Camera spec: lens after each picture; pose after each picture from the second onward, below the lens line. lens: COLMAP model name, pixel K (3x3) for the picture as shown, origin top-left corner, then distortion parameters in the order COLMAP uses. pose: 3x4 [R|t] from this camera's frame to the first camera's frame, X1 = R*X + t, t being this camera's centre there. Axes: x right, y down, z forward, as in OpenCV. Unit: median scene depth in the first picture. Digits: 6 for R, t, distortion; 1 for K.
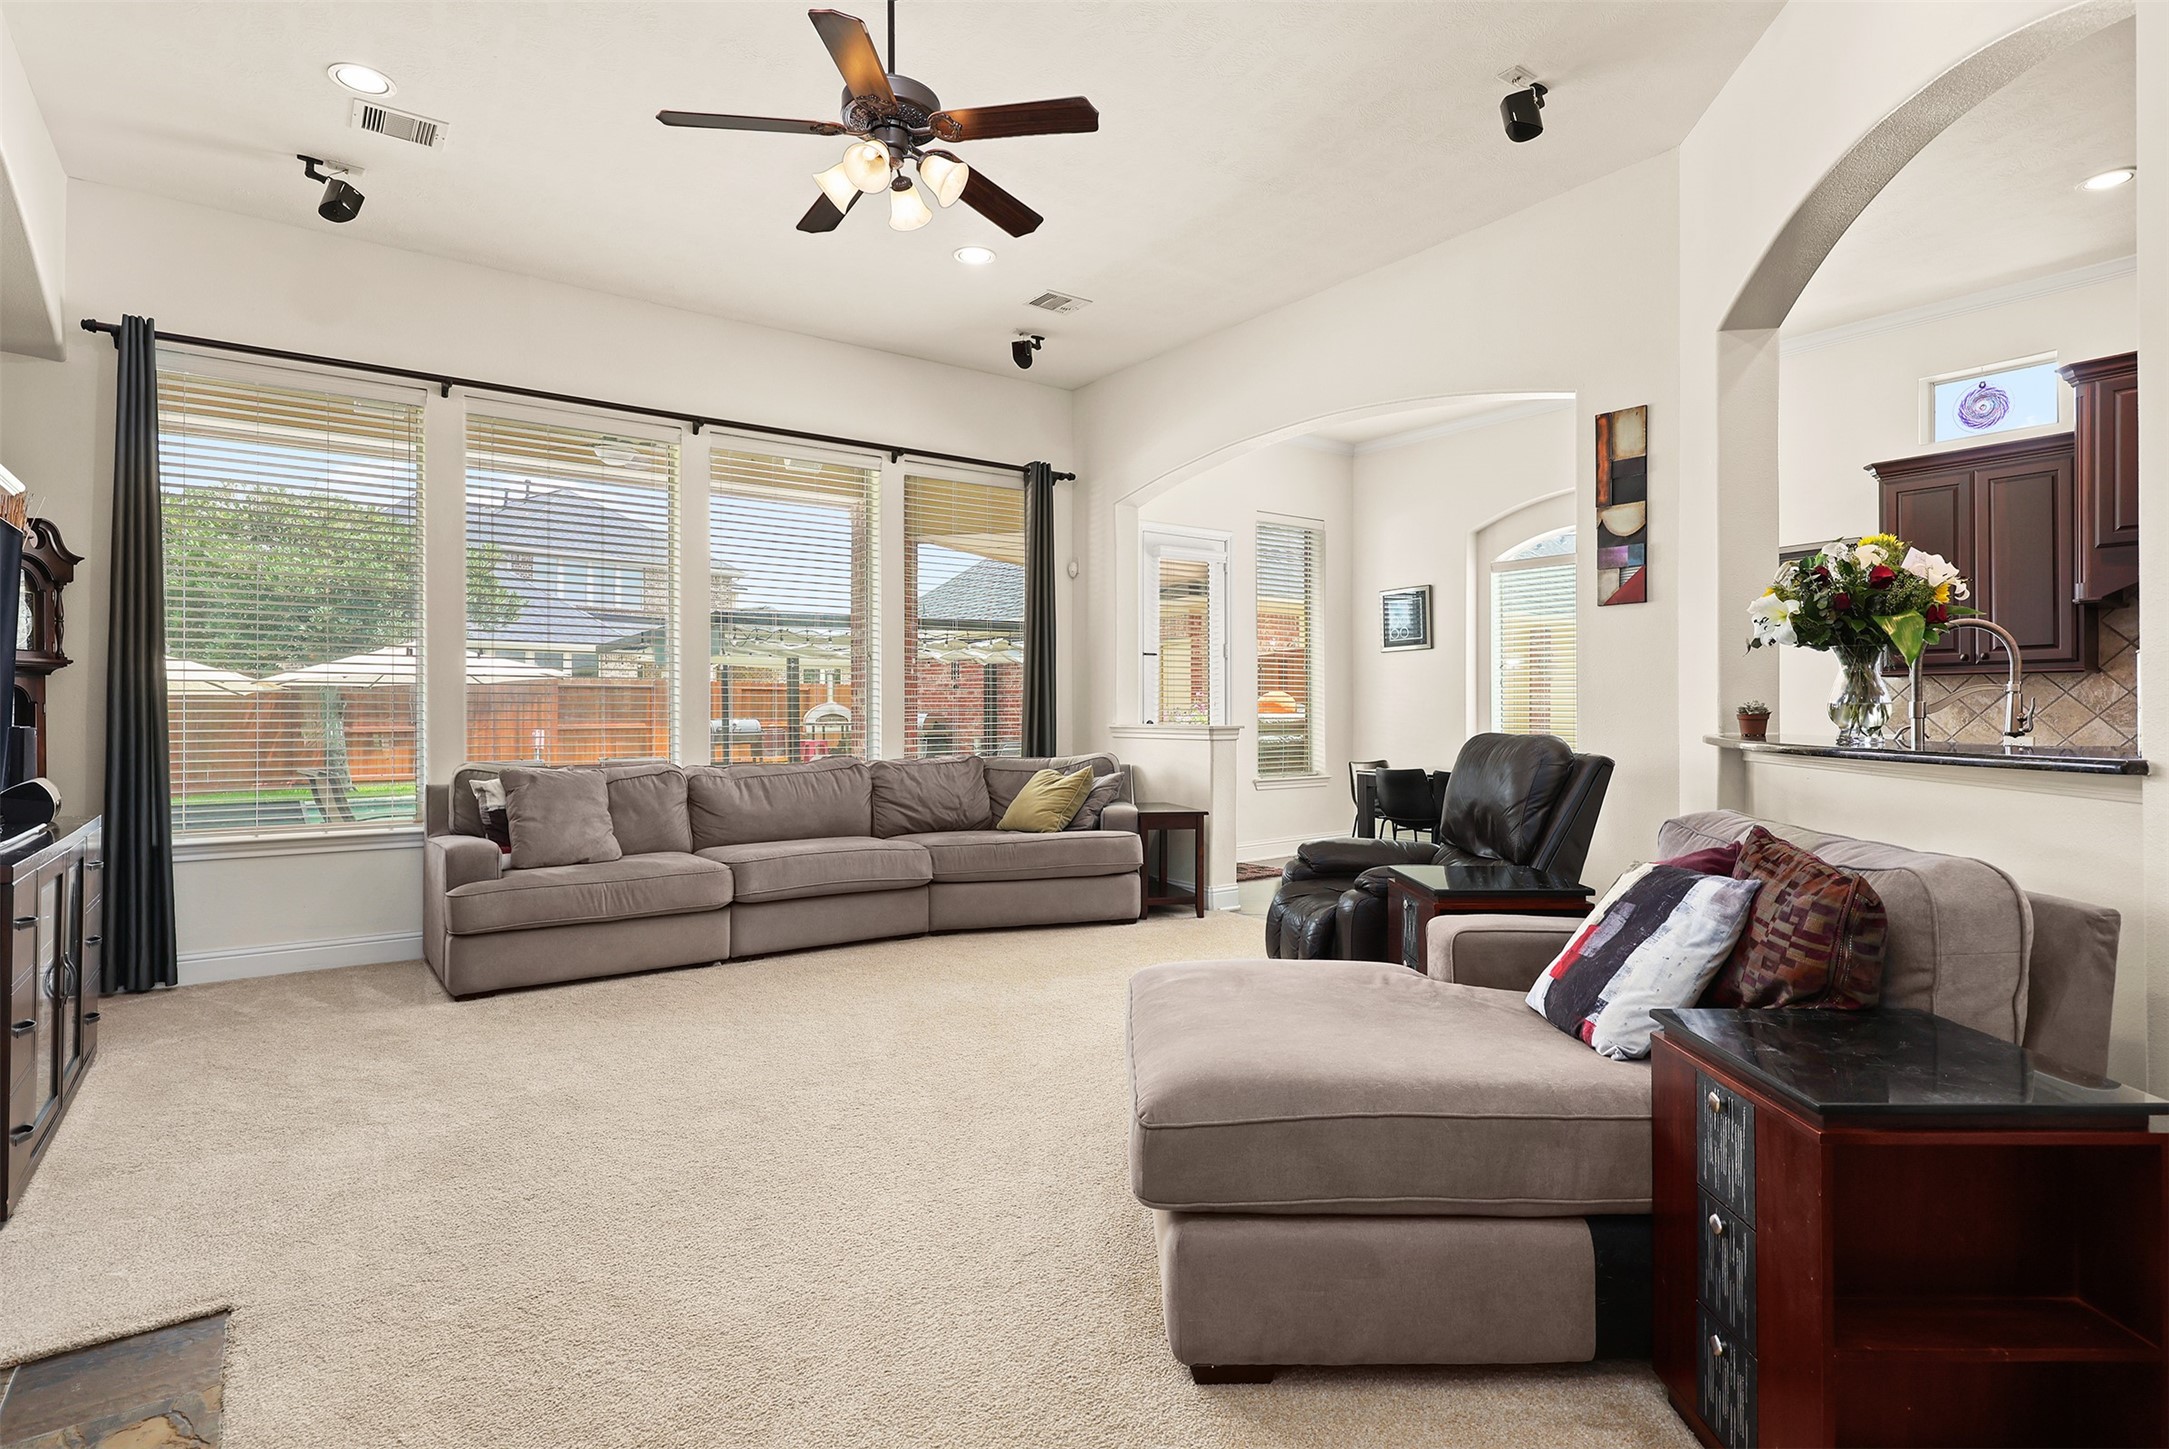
lens RADIAL K [[1108.6, 0, 1087.9], [0, 1108.6, 708.2], [0, 0, 1]] dist [-0.000320, 0.000696]
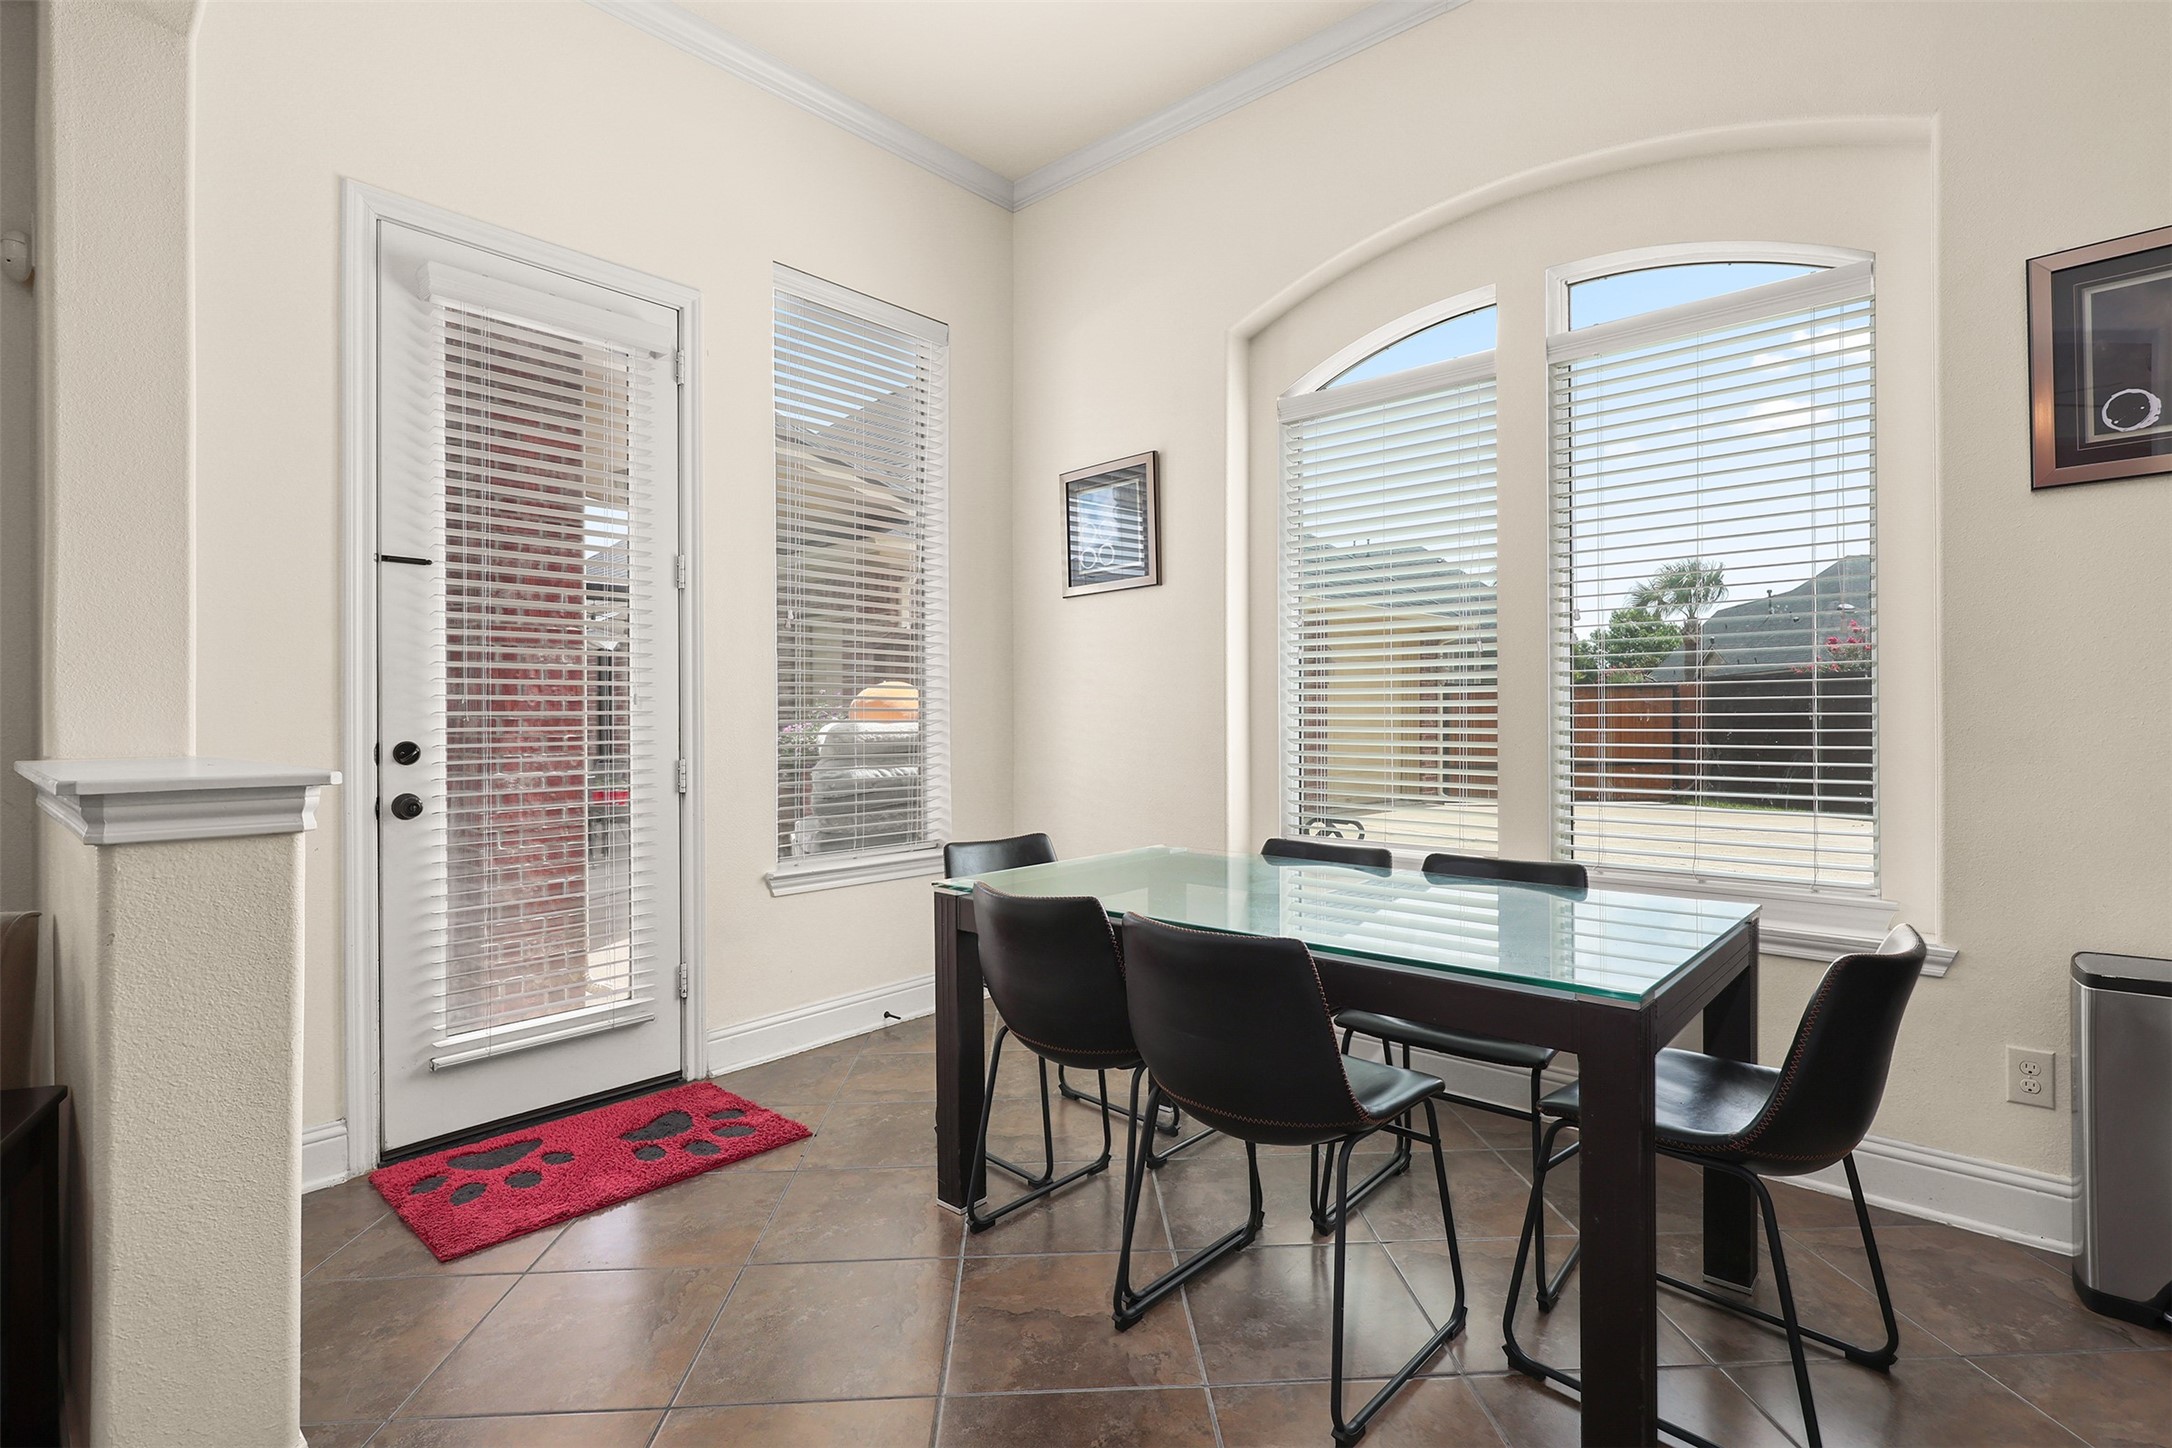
lens RADIAL K [[1042.7, 0, 1083.0], [0, 1042.7, 720.1], [0, 0, 1]] dist [0.003935, 0.000350]
pose [[0.980587, -0.002289, 0.196070, 0.259459], [0.001927, 0.999996, 0.002040, 0.004393], [-0.196074, -0.001623, 0.980588, 0.772110]]
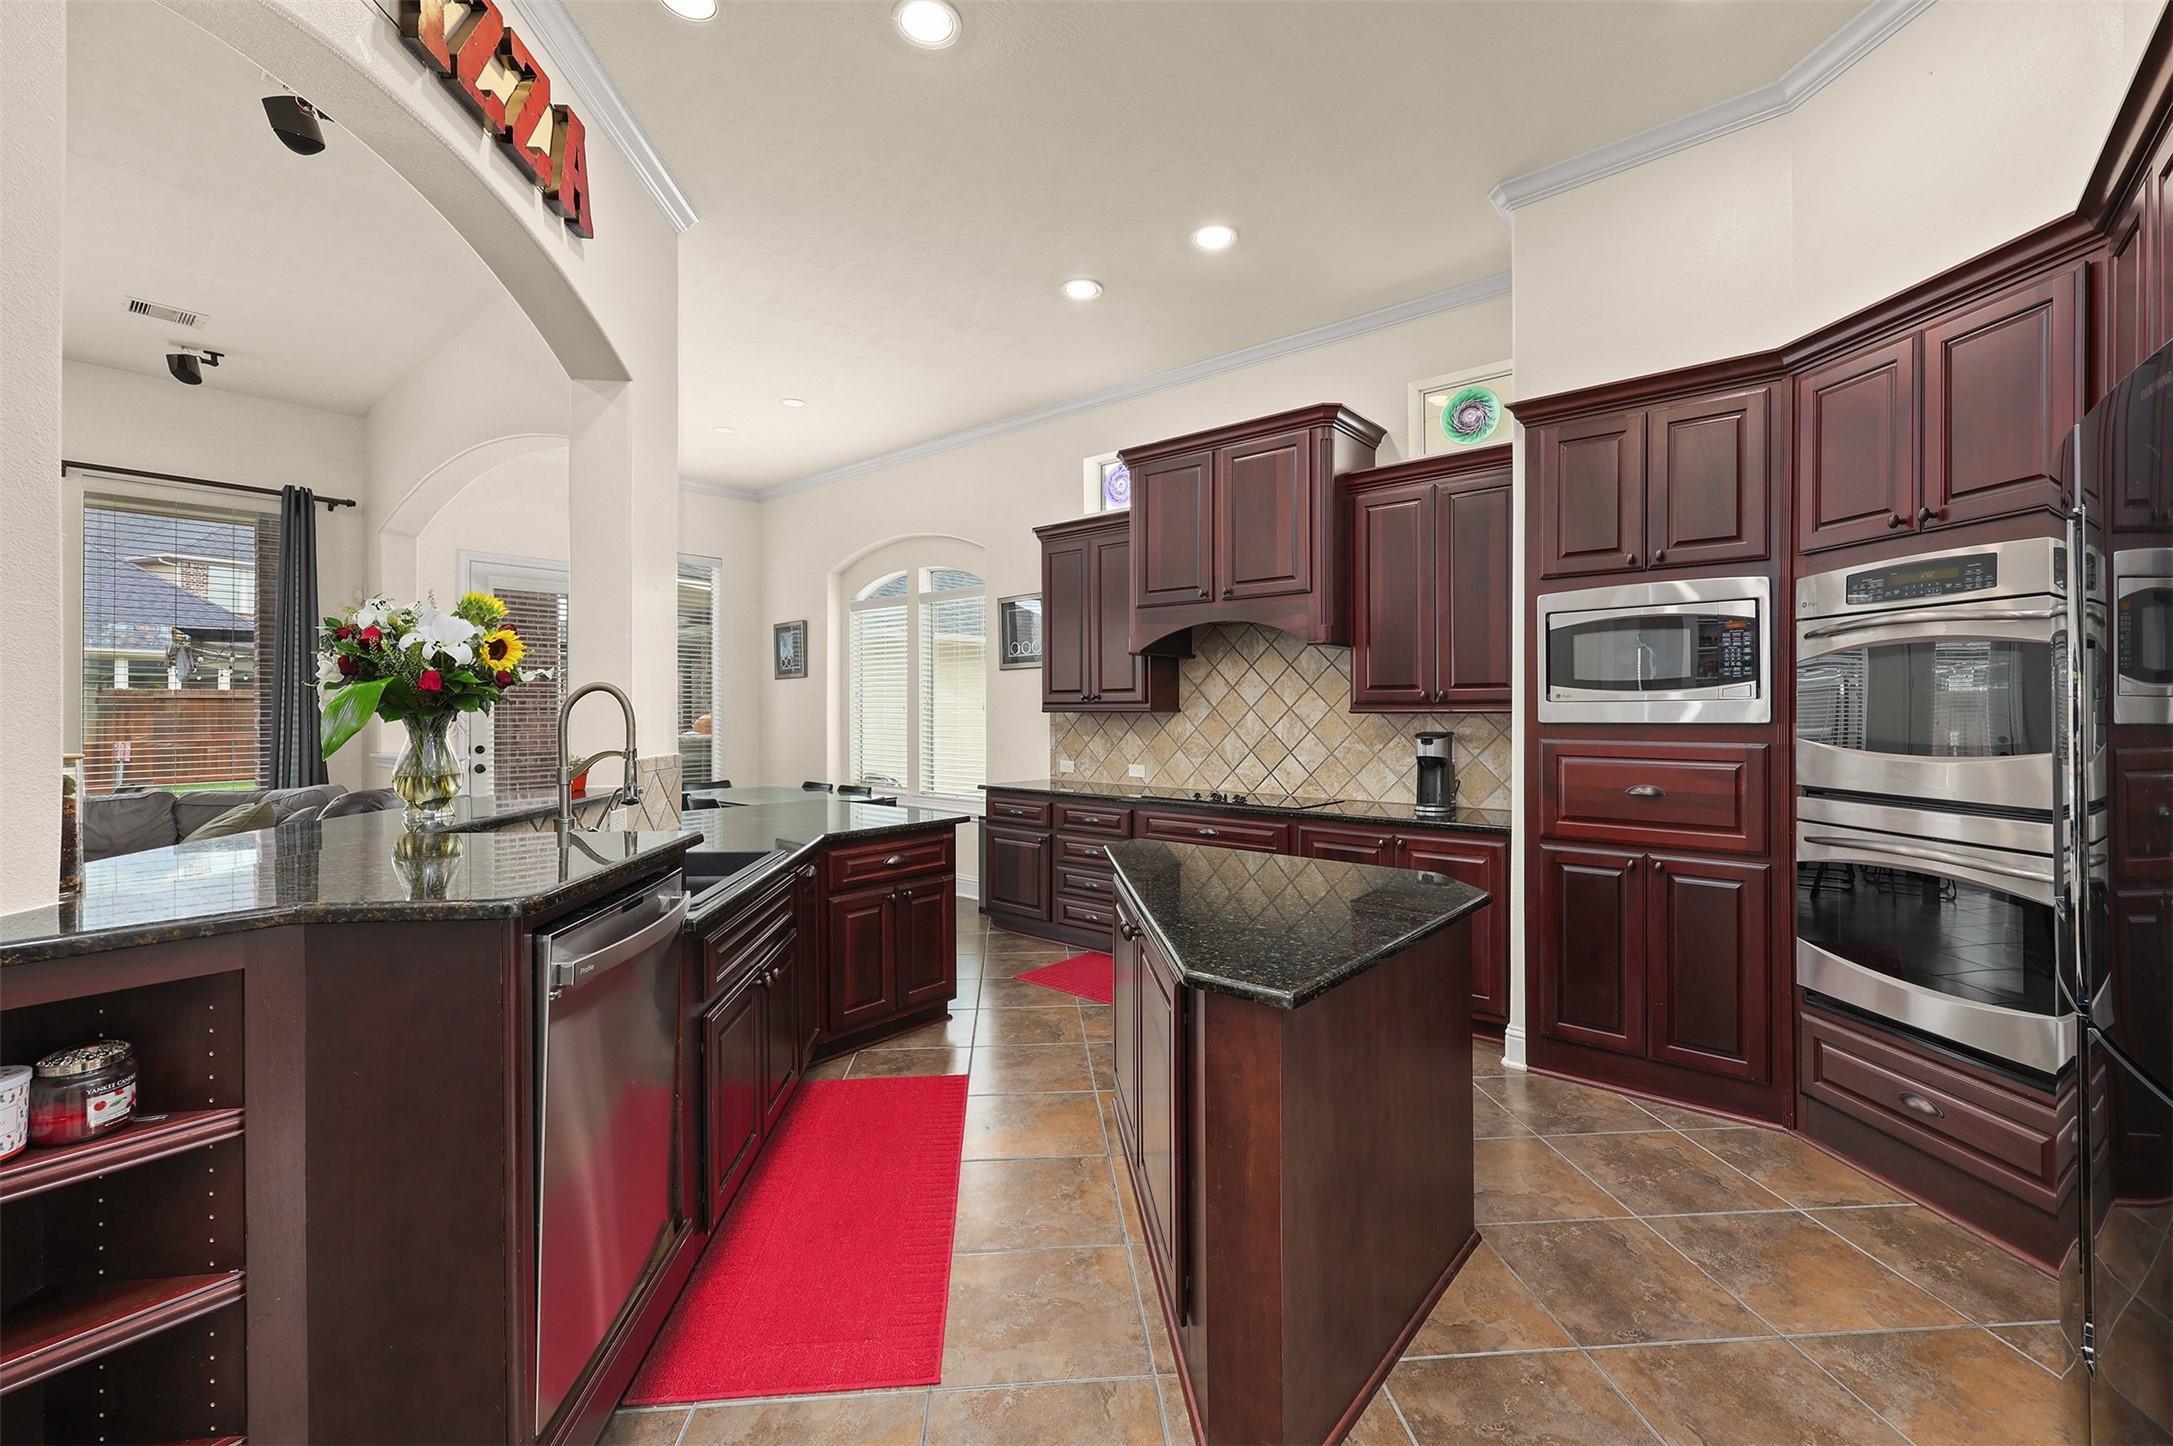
lens RADIAL K [[899.7, 0, 1094.9], [0, 899.7, 704.5], [0, 0, 1]] dist [-0.002045, -0.000161]
pose [[0.972497, 0.002668, 0.232901, 0.519248], [-0.002019, 0.999993, -0.003025, -0.031979], [-0.232907, 0.002472, 0.972496, 0.074363]]
